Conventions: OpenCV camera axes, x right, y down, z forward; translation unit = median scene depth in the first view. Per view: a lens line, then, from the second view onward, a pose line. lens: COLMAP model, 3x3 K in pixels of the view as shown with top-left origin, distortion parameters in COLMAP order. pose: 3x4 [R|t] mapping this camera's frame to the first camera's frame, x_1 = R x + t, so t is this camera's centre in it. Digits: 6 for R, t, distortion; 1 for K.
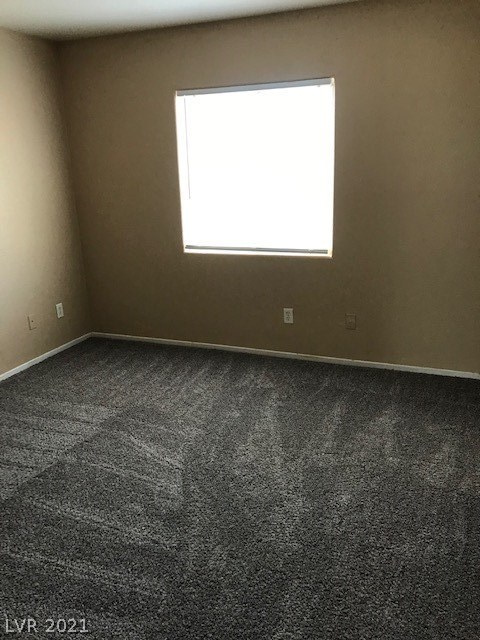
lens RADIAL K [[539.4, 0, 235.2], [0, 539.4, 325.8], [0, 0, 1]] dist [0.003162, -0.010829]
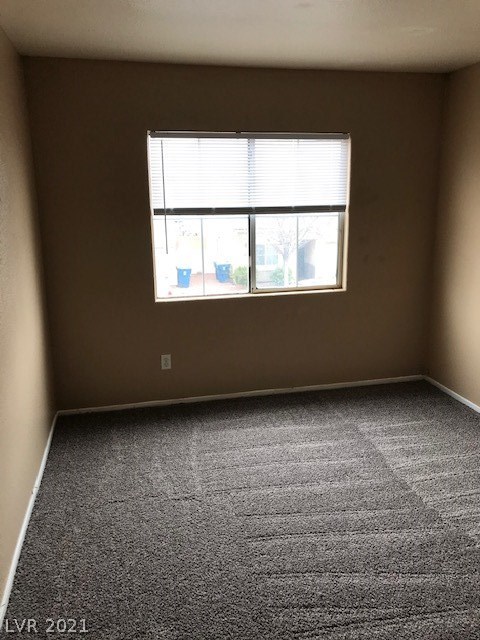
lens RADIAL K [[539.4, 0, 235.2], [0, 539.4, 325.8], [0, 0, 1]] dist [0.003162, -0.010829]
pose [[0.813214, -0.117118, 0.570058, -0.565463], [0.166002, 0.985528, -0.034332, -0.047869], [-0.557787, 0.122550, 0.820887, 0.192366]]
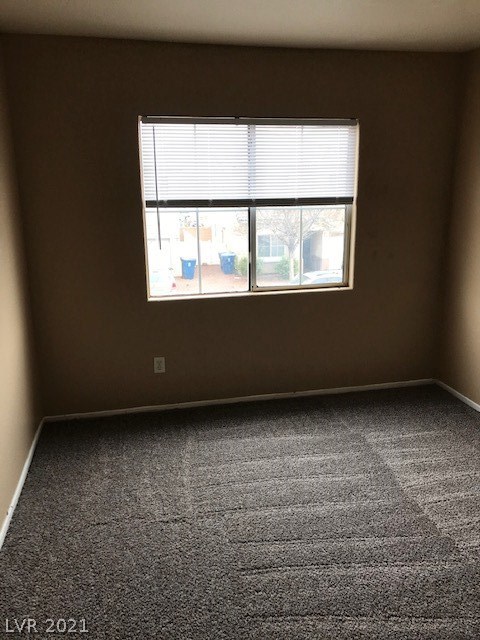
lens RADIAL K [[539.4, 0, 235.2], [0, 539.4, 325.8], [0, 0, 1]] dist [0.003162, -0.010829]
pose [[0.819271, -0.123127, 0.560031, -0.513625], [0.161490, 0.986685, -0.019315, -0.065915], [-0.550196, 0.106264, 0.828246, 0.240439]]
